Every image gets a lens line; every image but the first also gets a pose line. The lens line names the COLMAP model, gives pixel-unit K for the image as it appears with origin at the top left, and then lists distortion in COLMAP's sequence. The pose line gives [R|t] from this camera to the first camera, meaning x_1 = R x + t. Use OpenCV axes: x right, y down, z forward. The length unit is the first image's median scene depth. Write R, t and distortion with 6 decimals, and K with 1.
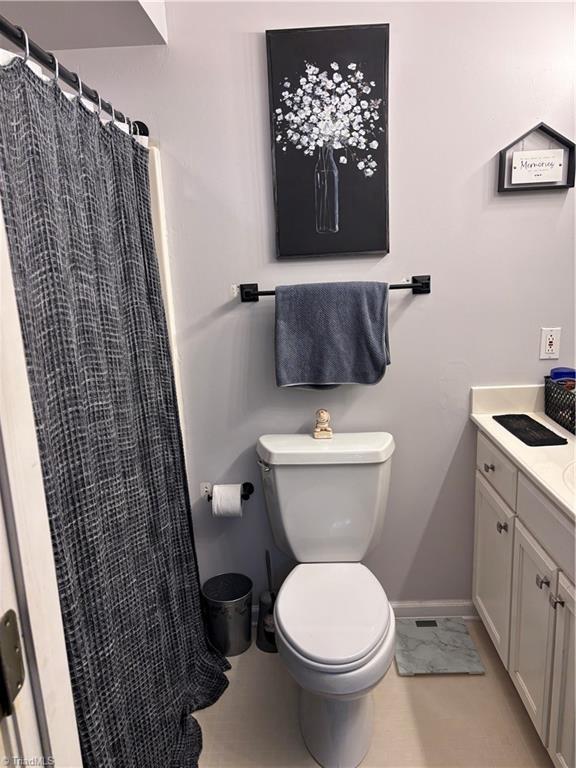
lens RADIAL K [[577.3, 0, 287.1], [0, 577.3, 386.0], [0, 0, 1]] dist [0.037429, -0.040126]
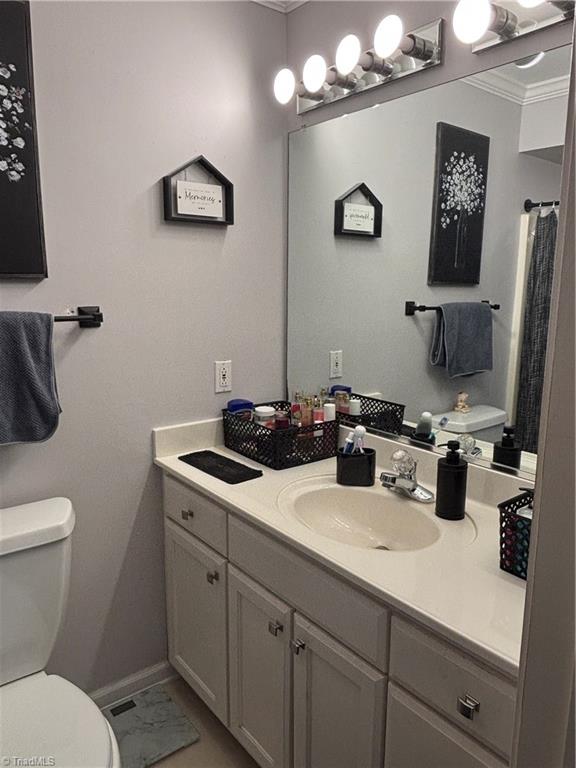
lens RADIAL K [[554.1, 0, 290.4], [0, 554.1, 384.3], [0, 0, 1]] dist [0.019592, -0.030717]
pose [[0.769798, -0.068944, 0.634554, -0.069158], [0.106403, 0.994100, -0.021073, -0.028140], [-0.629357, 0.083741, 0.772592, 0.196272]]
